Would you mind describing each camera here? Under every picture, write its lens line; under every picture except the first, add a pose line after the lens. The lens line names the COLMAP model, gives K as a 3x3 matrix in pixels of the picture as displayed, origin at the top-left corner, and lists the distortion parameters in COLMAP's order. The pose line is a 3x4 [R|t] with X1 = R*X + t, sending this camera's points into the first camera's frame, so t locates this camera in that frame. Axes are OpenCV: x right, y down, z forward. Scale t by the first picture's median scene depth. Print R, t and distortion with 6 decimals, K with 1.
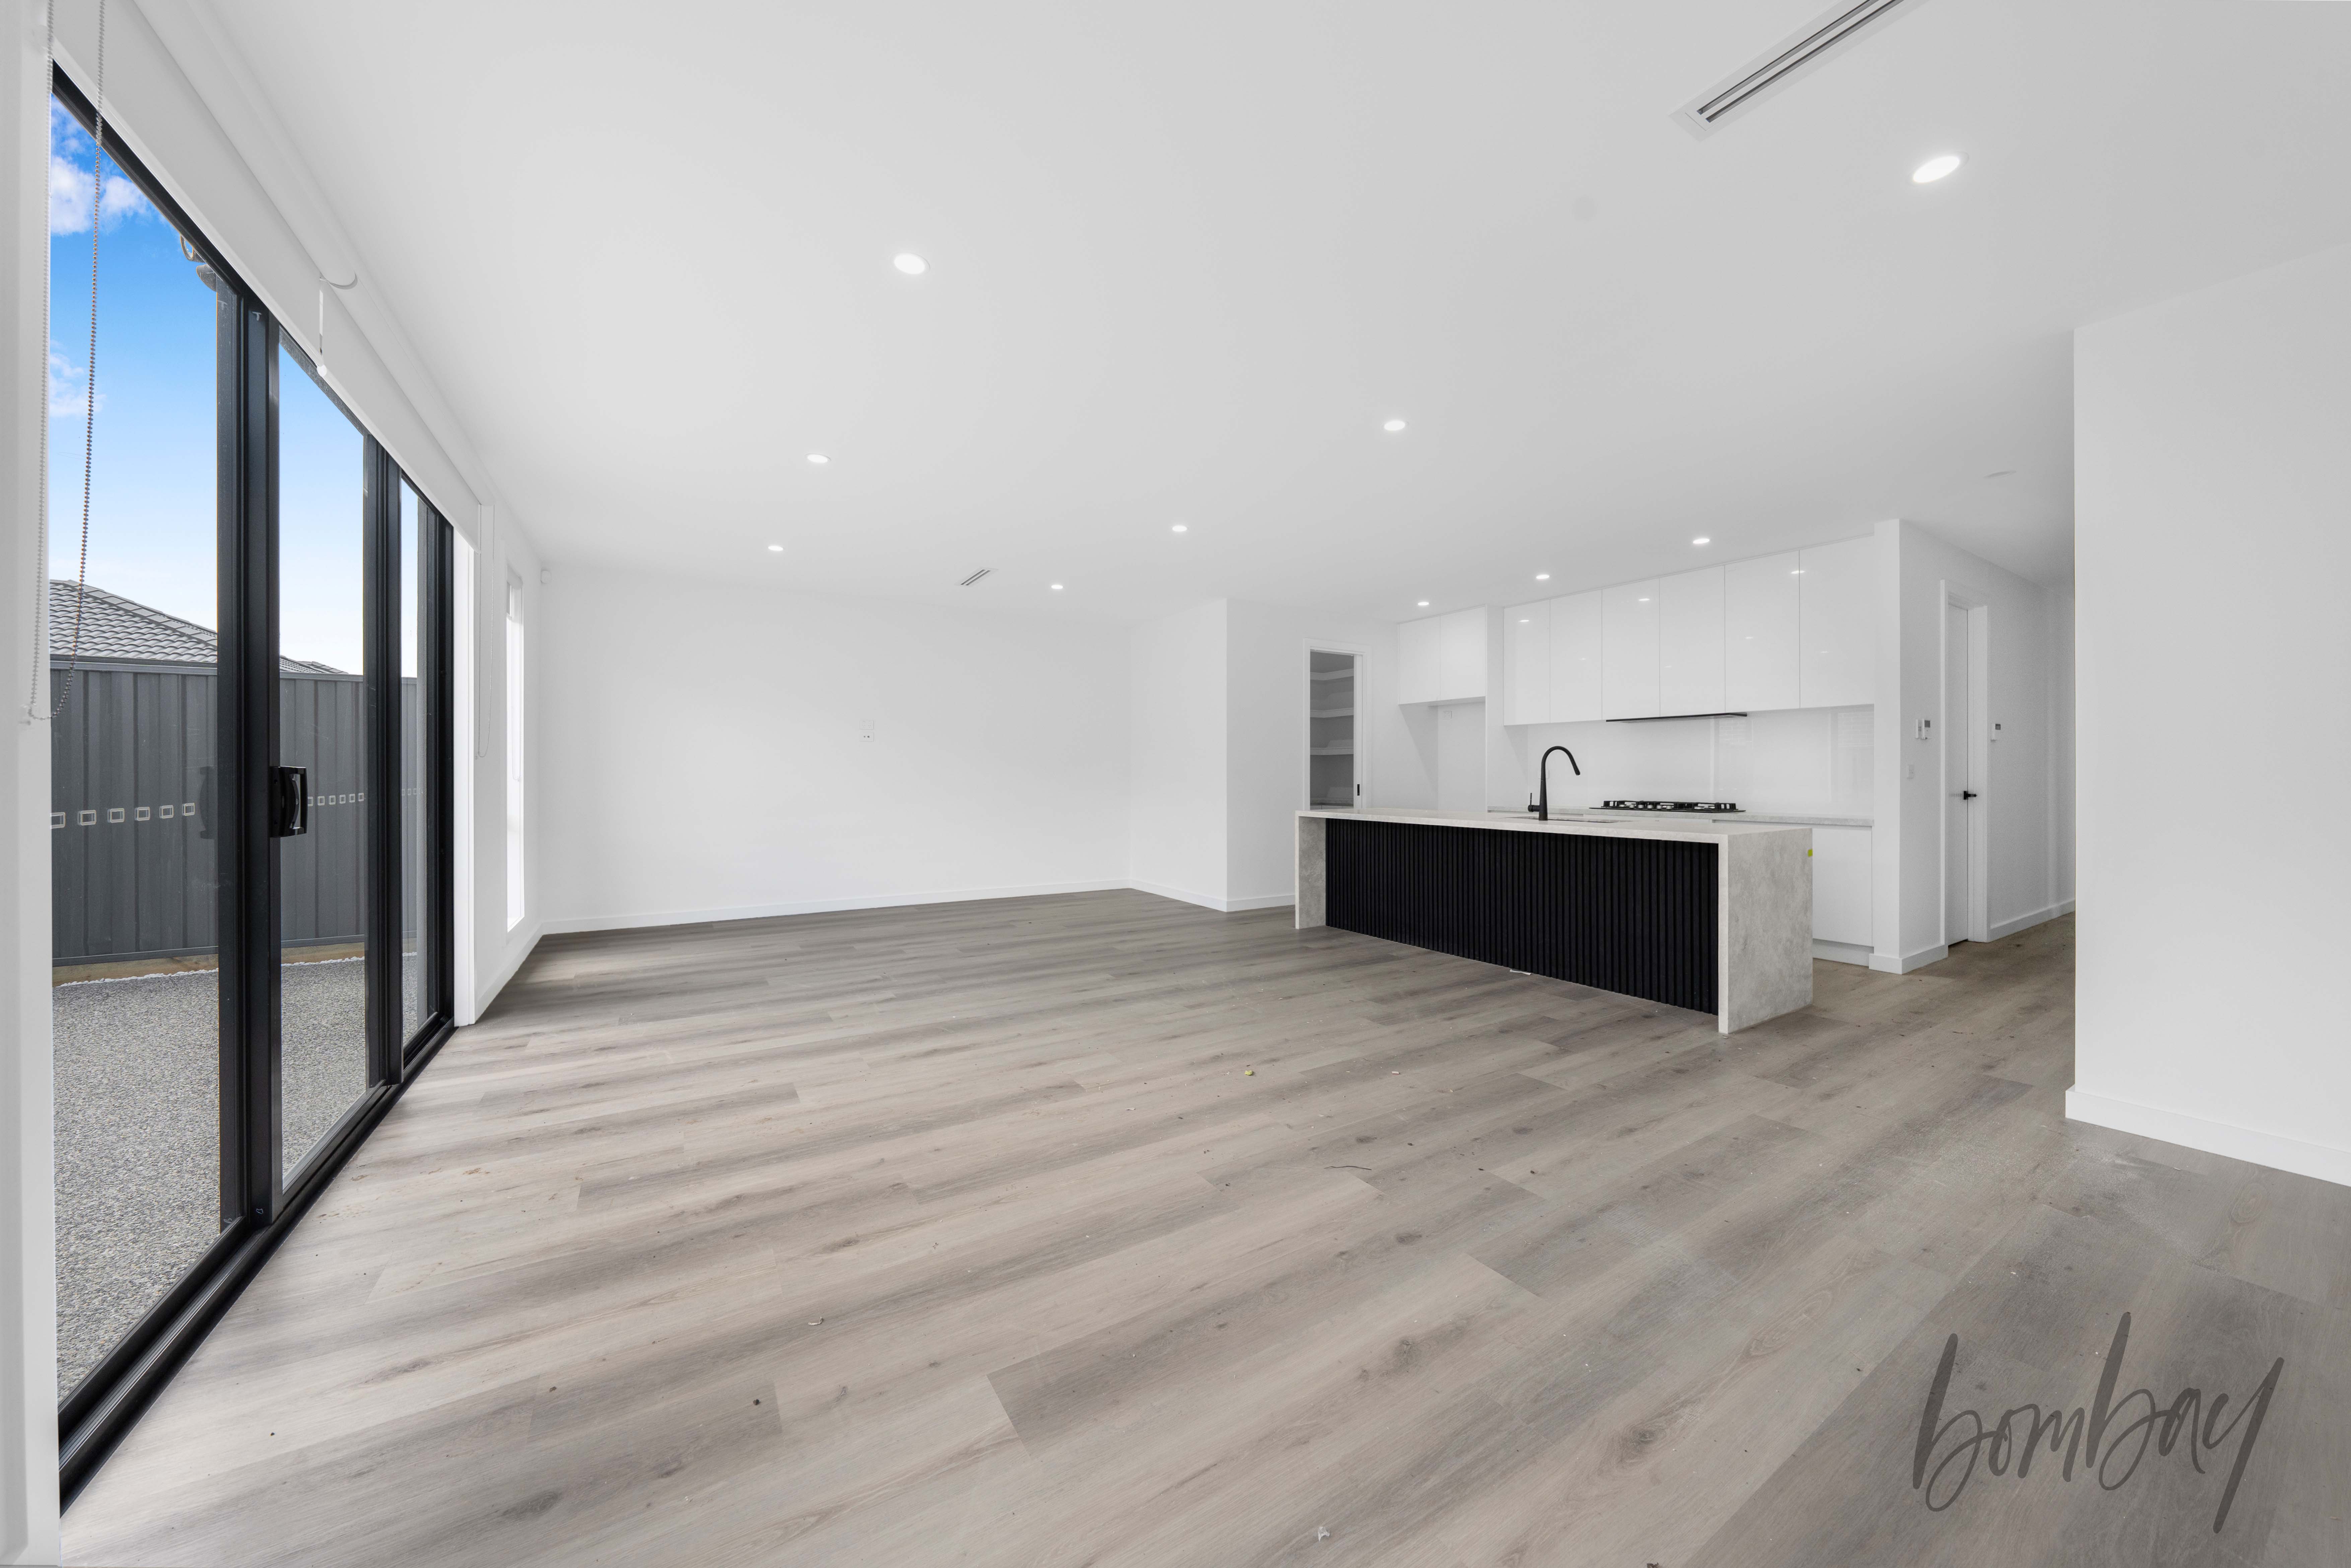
lens RADIAL K [[798.5, 0, 1173.2], [0, 798.5, 773.2], [0, 0, 1]] dist [-0.005484, -0.000108]
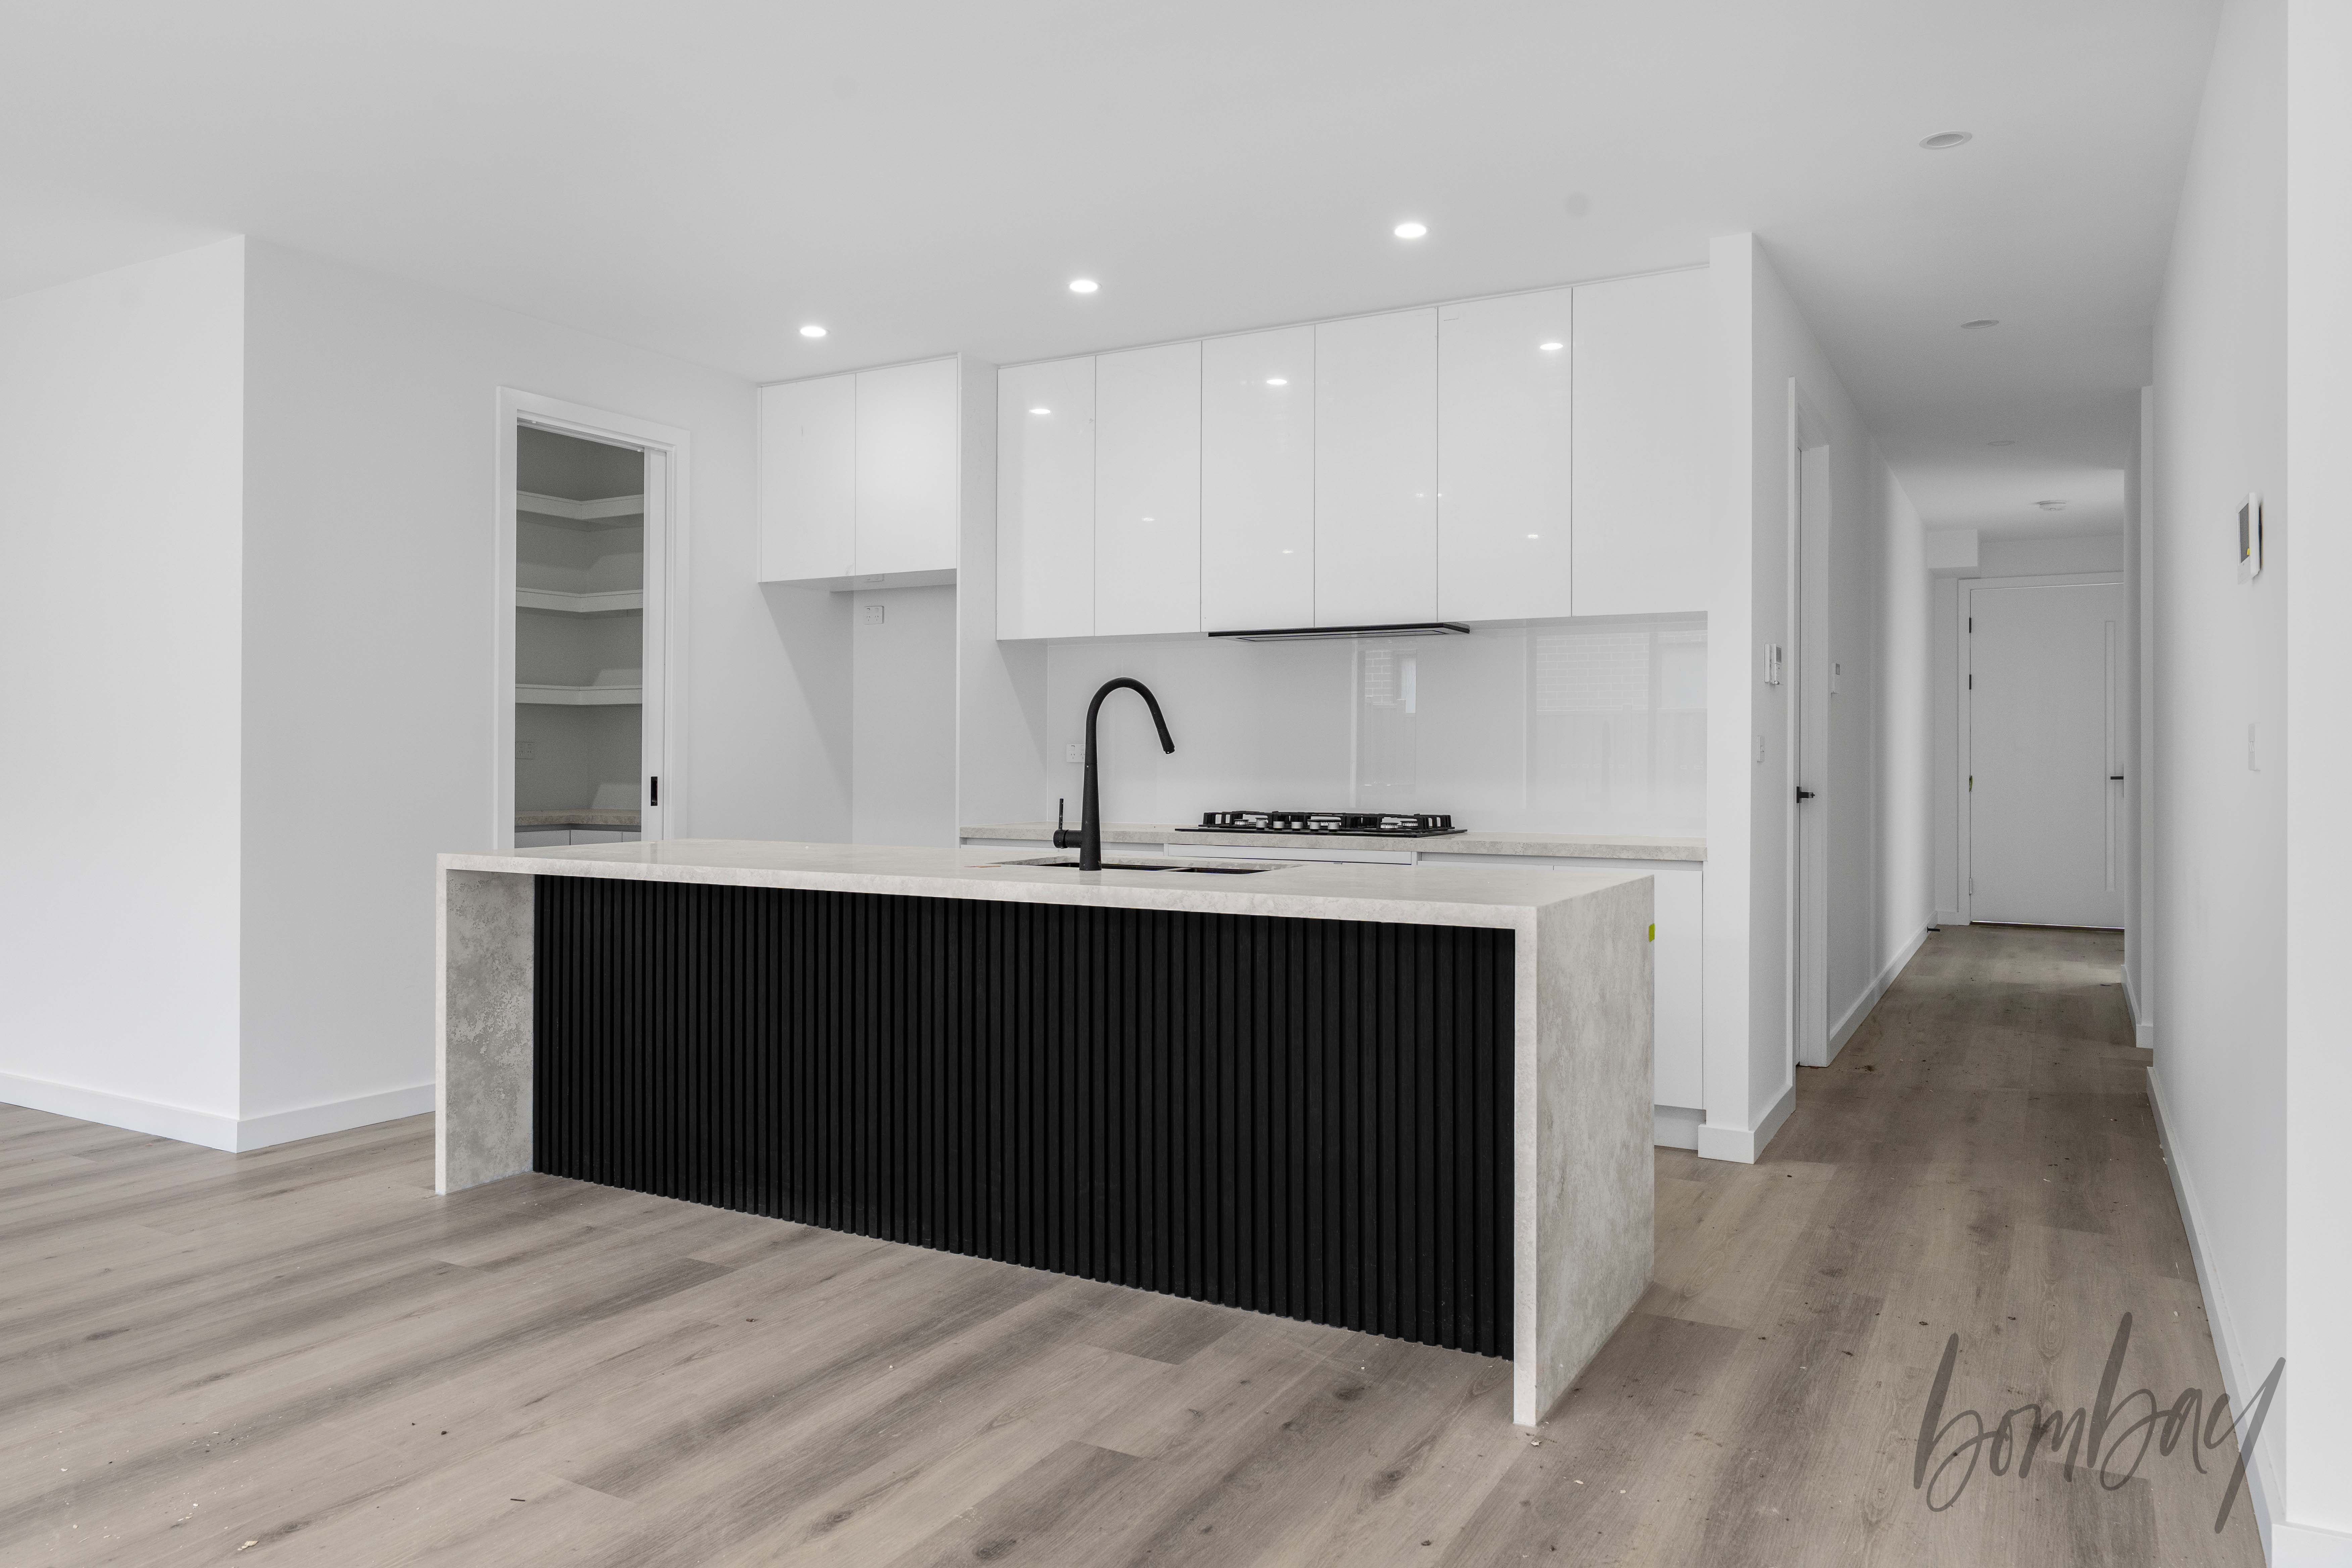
lens RADIAL K [[1571.5, 0, 1172.4], [0, 1571.5, 759.4], [0, 0, 1]] dist [0.000422, 0.000508]
pose [[0.876265, 0.002485, 0.481823, 0.111376], [-0.003789, 0.999991, 0.001733, 0.003613], [-0.481814, -0.003344, 0.876267, 0.264941]]
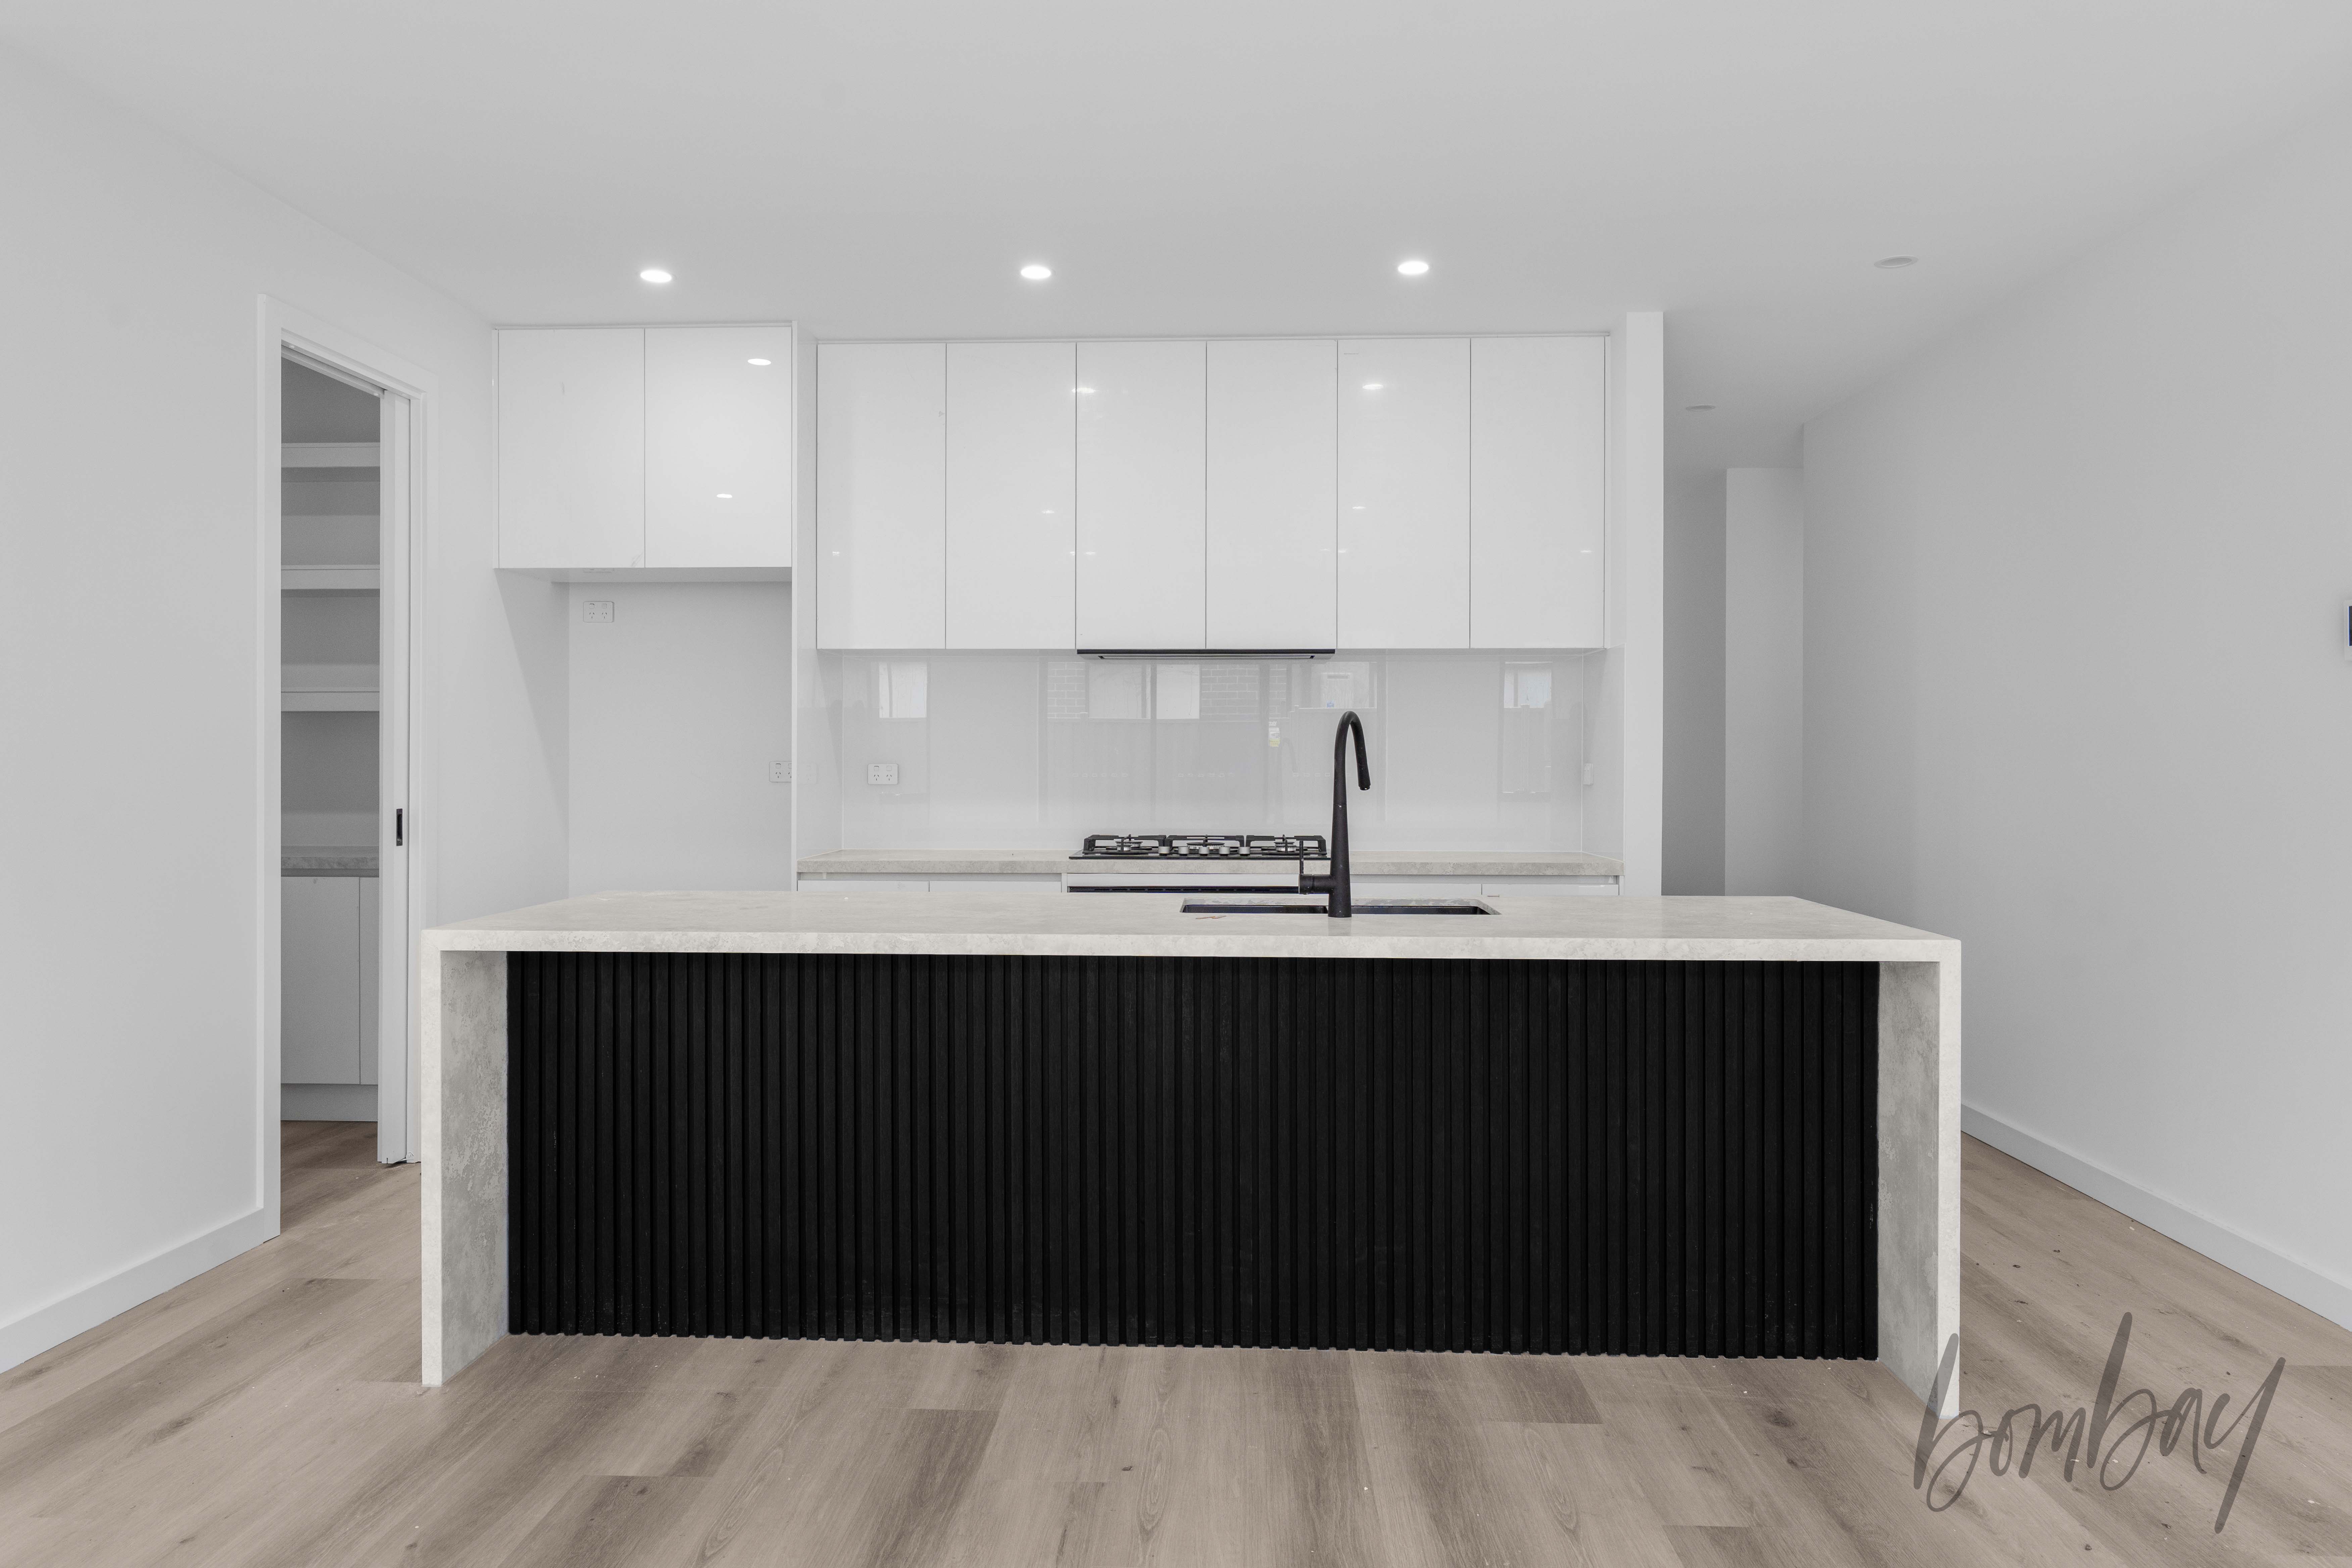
lens RADIAL K [[1537.6, 0, 1165.2], [0, 1537.6, 770.1], [0, 0, 1]] dist [0.000215, 0.002451]
pose [[0.567590, -0.005706, 0.823291, -0.128238], [-0.003387, 0.999951, 0.009265, -0.011085], [-0.823304, -0.008047, 0.567543, 0.558828]]
